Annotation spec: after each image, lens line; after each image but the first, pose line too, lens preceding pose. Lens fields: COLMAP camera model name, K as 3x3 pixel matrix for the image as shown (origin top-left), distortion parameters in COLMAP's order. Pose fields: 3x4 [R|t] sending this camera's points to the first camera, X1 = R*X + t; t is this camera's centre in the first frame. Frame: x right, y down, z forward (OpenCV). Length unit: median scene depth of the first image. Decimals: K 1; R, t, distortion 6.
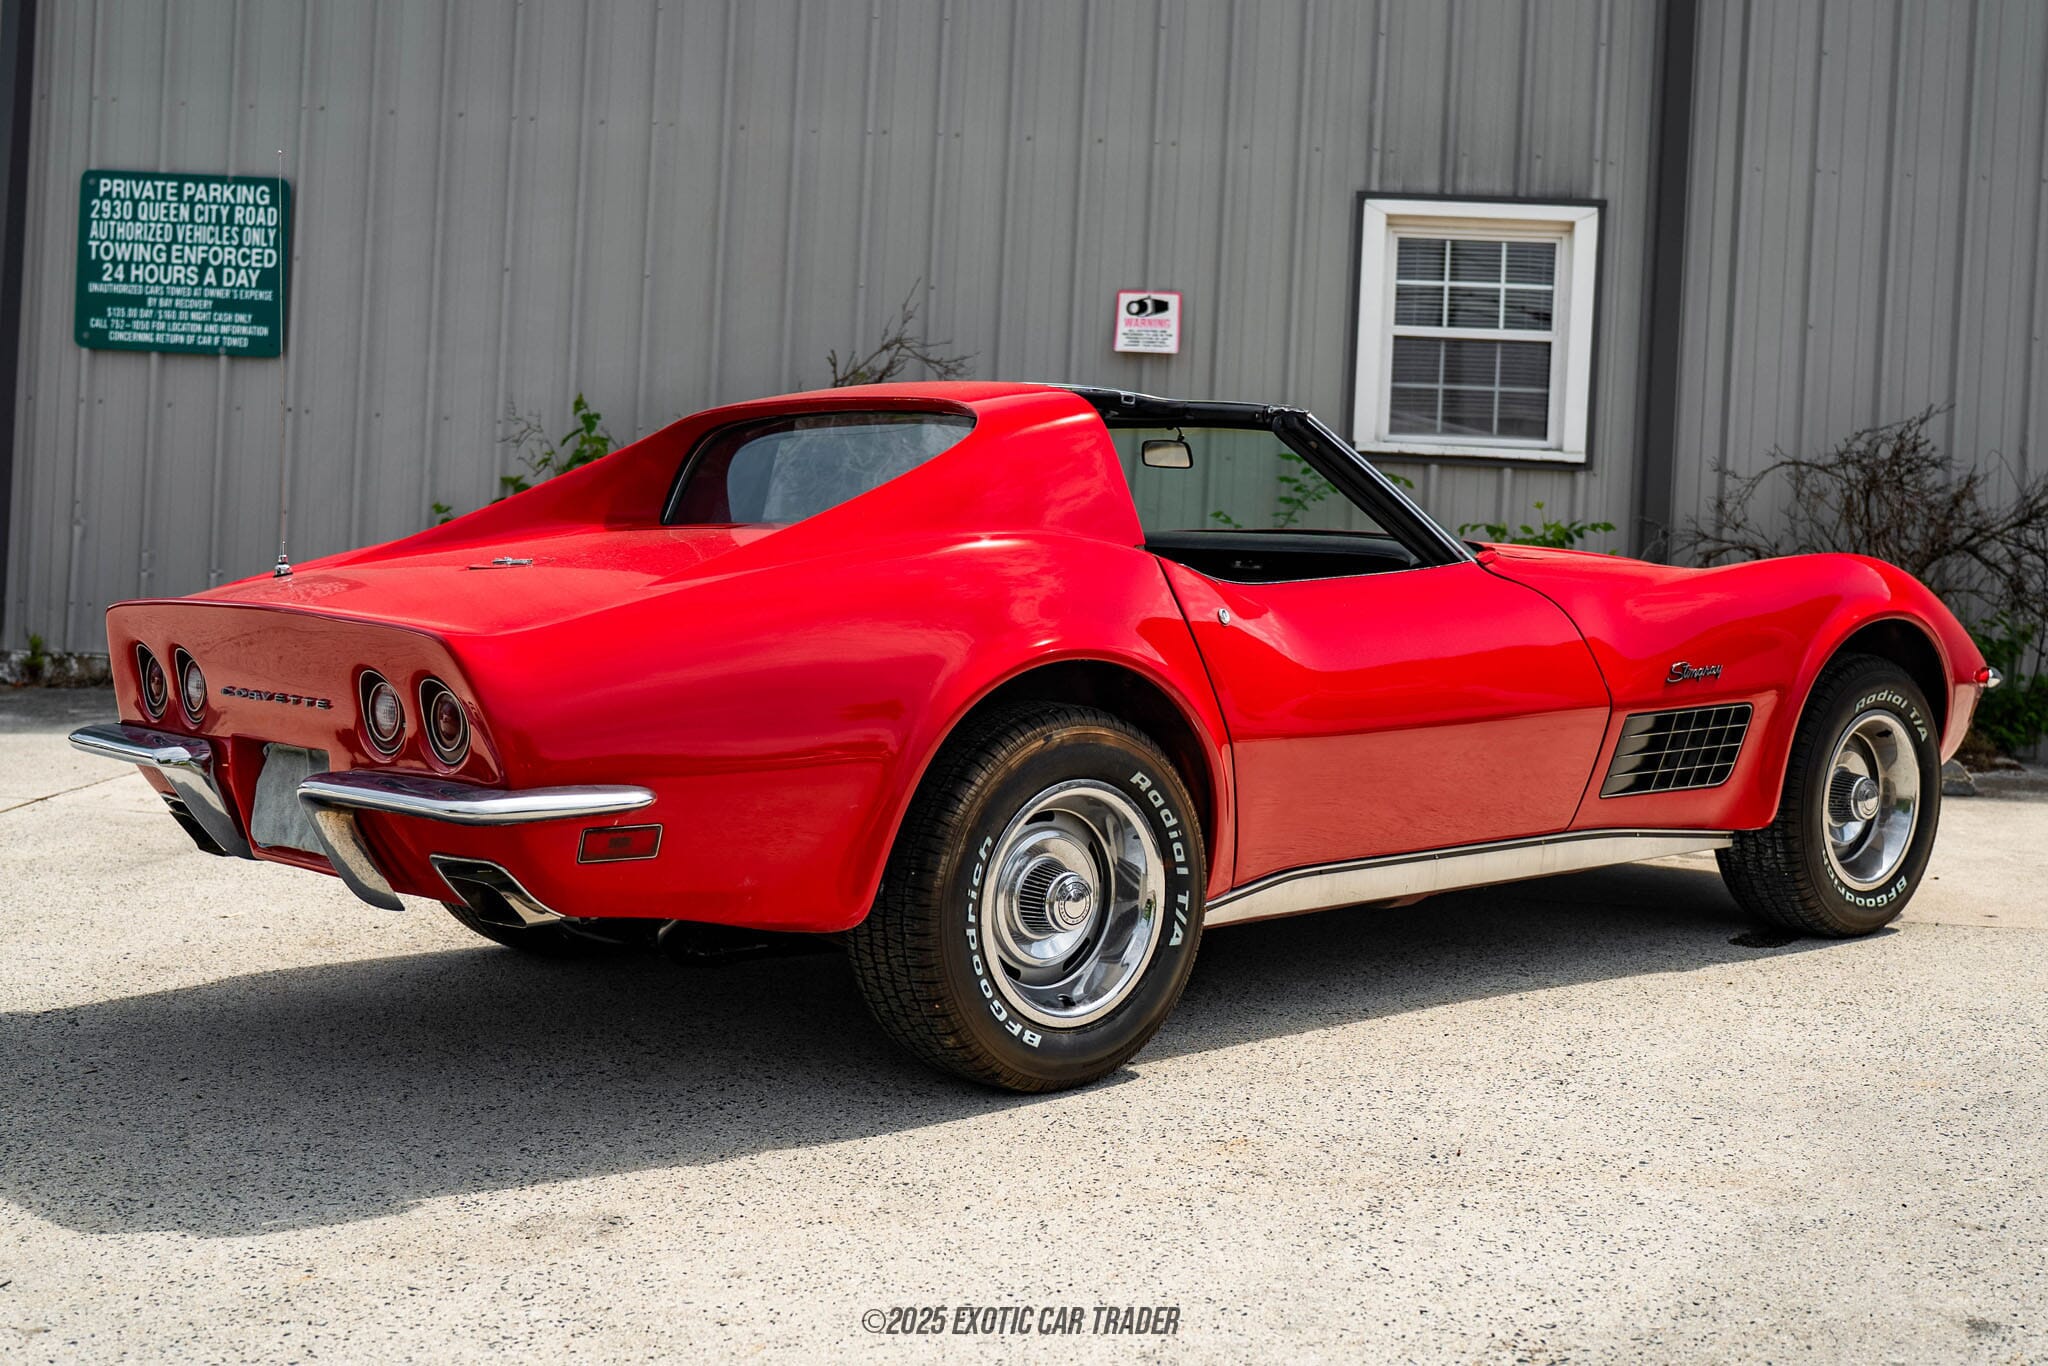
lens RADIAL K [[2558.3, 0, 1025.8], [0, 2558.3, 674.5], [0, 0, 1]] dist [-0.001442, 0.000000]
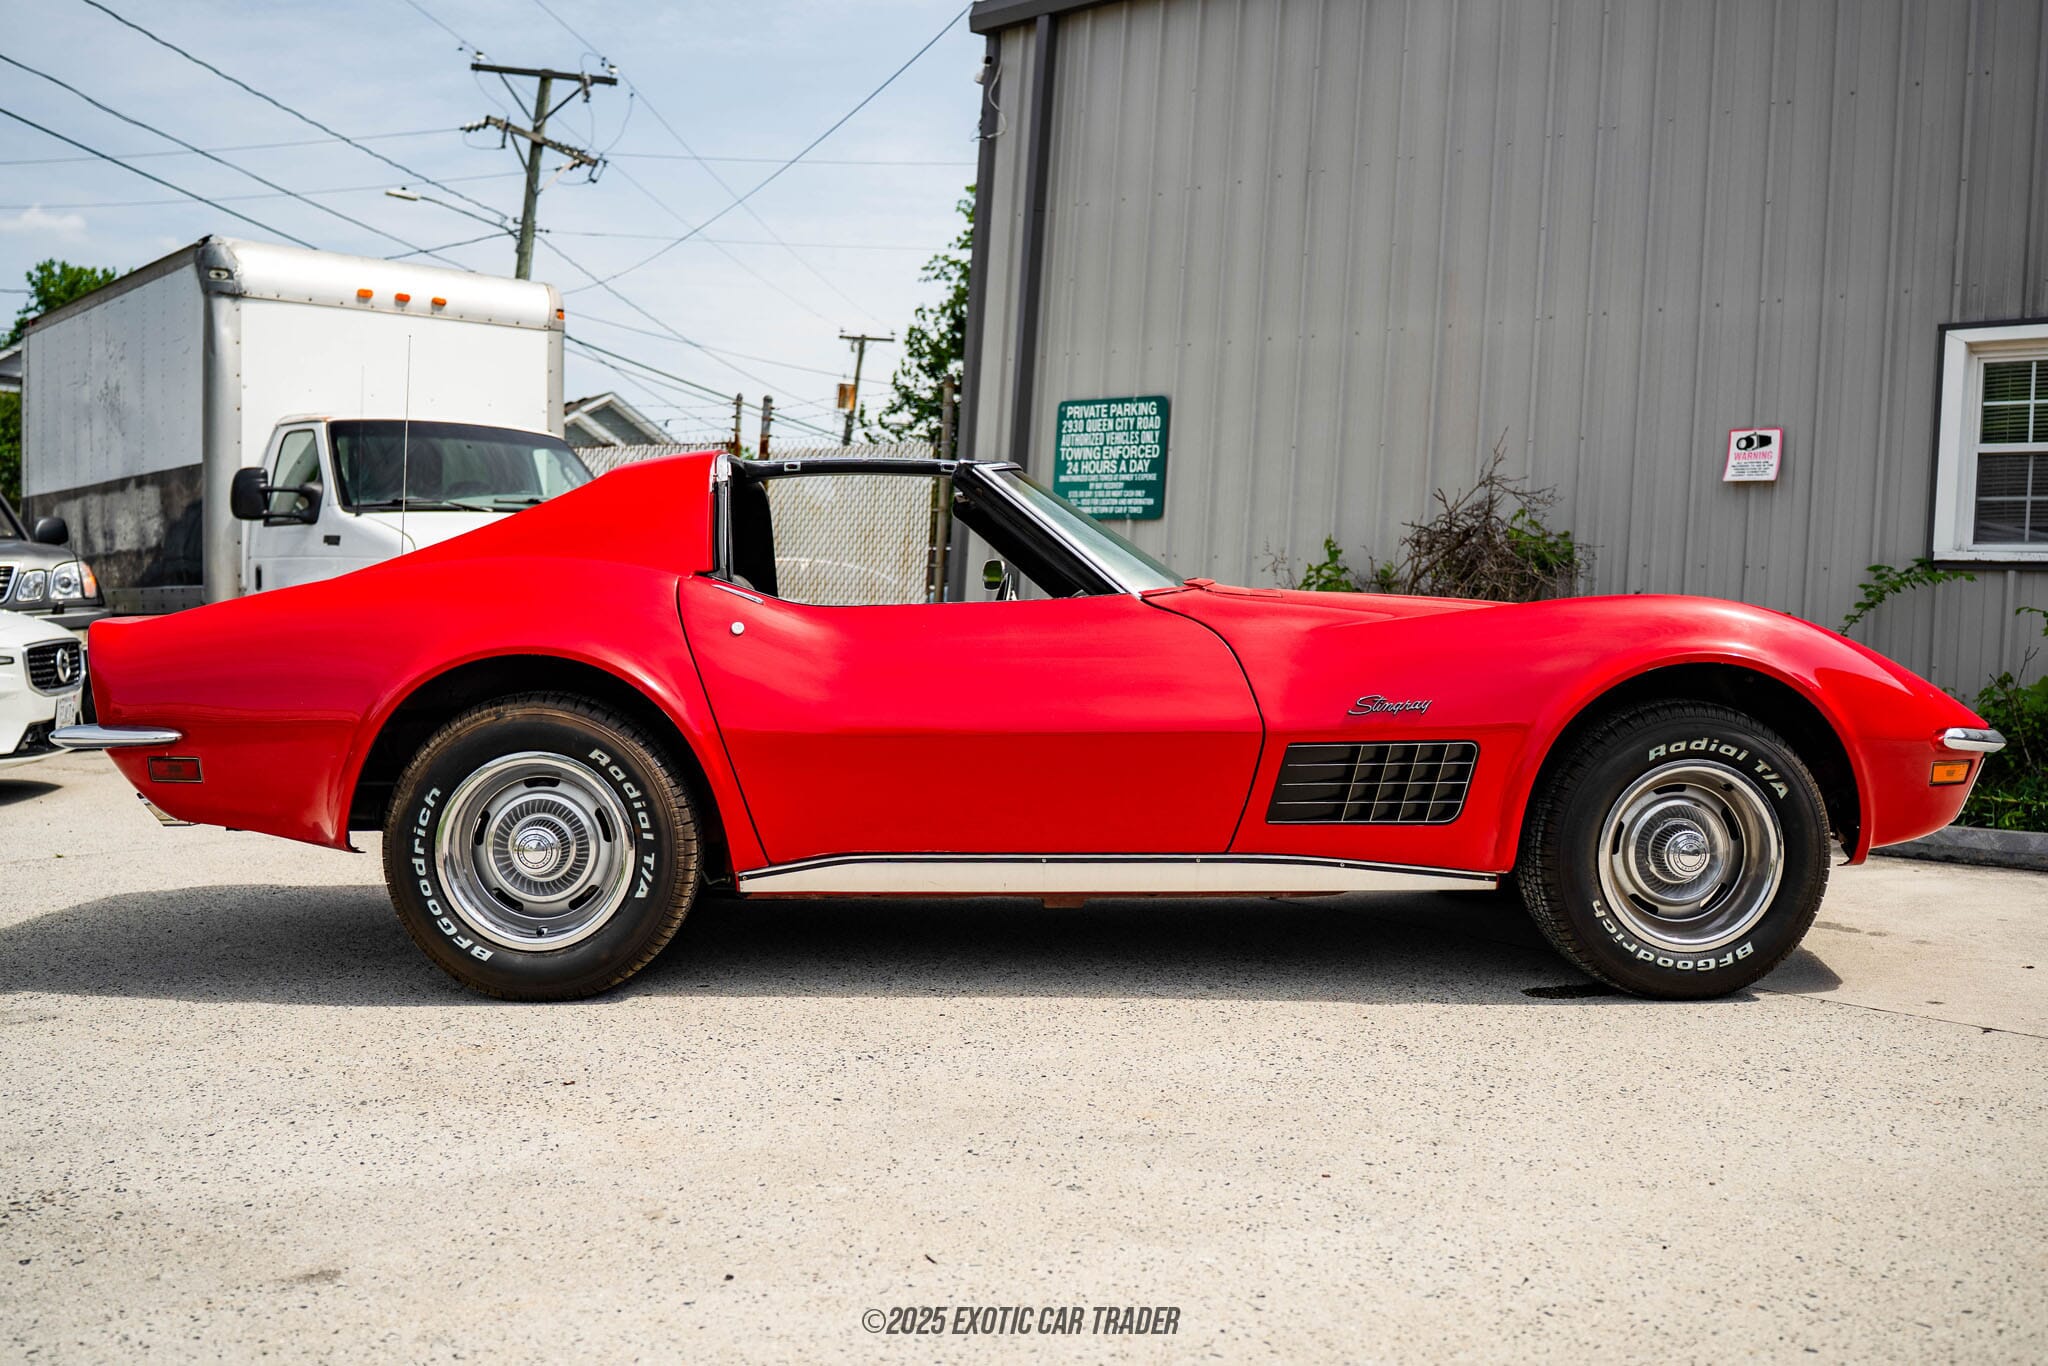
lens RADIAL K [[1782.9, 0, 1020.7], [0, 1782.9, 693.1], [0, 0, 1]] dist [-0.101647, 0.064052]
pose [[0.782884, 0.014886, -0.621990, 0.284383], [-0.046003, 0.998362, -0.034008, 0.012019], [0.620465, 0.055237, 0.782286, 0.181550]]
